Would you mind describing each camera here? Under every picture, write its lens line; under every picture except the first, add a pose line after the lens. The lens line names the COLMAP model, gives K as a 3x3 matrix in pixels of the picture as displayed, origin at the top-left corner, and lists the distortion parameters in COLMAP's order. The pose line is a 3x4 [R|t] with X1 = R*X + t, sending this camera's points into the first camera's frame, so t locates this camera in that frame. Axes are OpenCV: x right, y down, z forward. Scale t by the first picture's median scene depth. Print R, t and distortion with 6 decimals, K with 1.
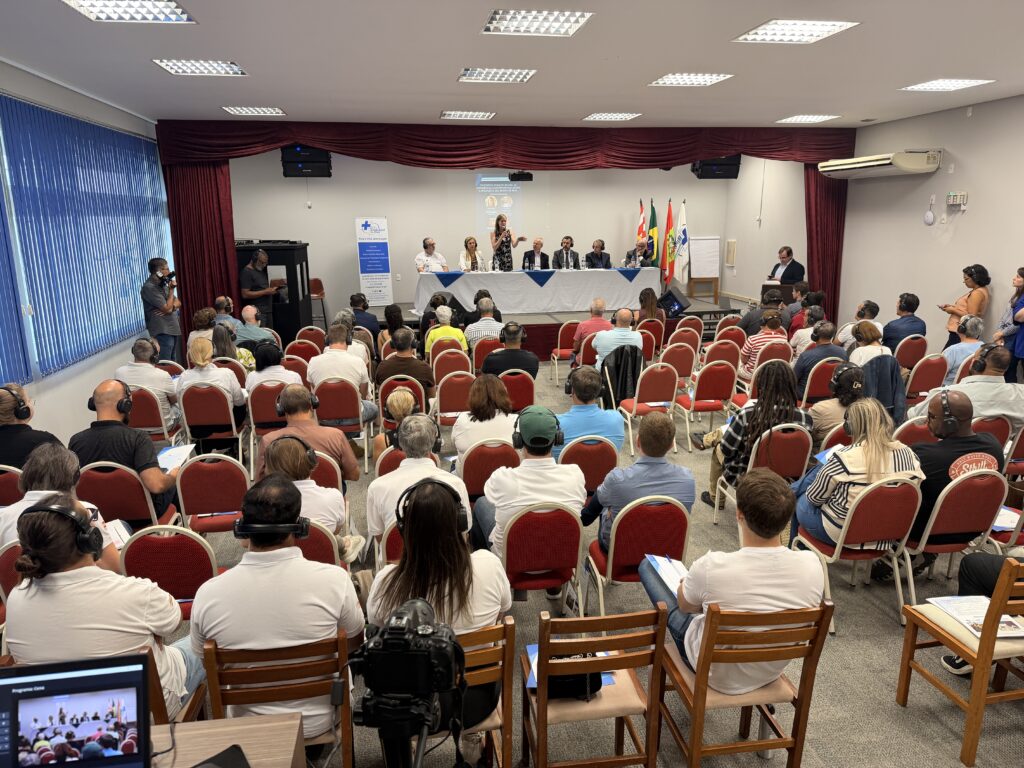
lens RADIAL K [[718.6, 0, 512.5], [0, 718.6, 386.8], [0, 0, 1]] dist [0.009579, -0.011322]
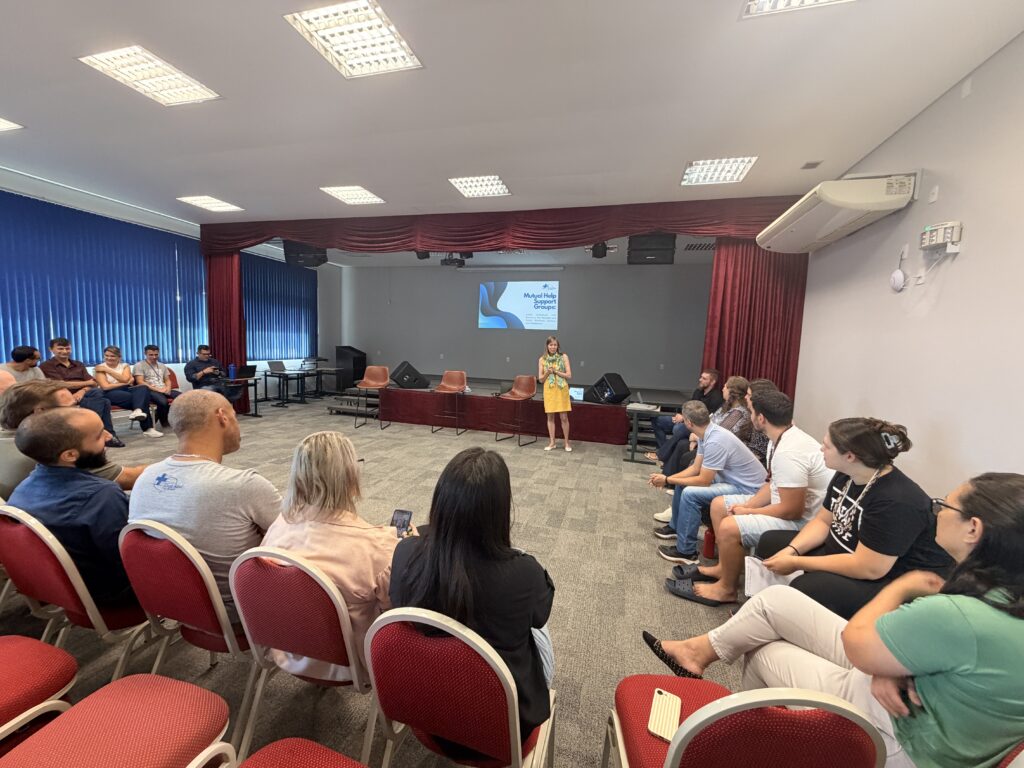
lens RADIAL K [[408.3, 0, 510.5], [0, 408.3, 377.6], [0, 0, 1]] dist [-0.001322, -0.000019]
pose [[0.913324, 0.079772, -0.399345, 0.428463], [-0.137142, 0.983597, -0.117173, -0.063601], [0.383447, 0.161783, 0.909282, 0.572285]]
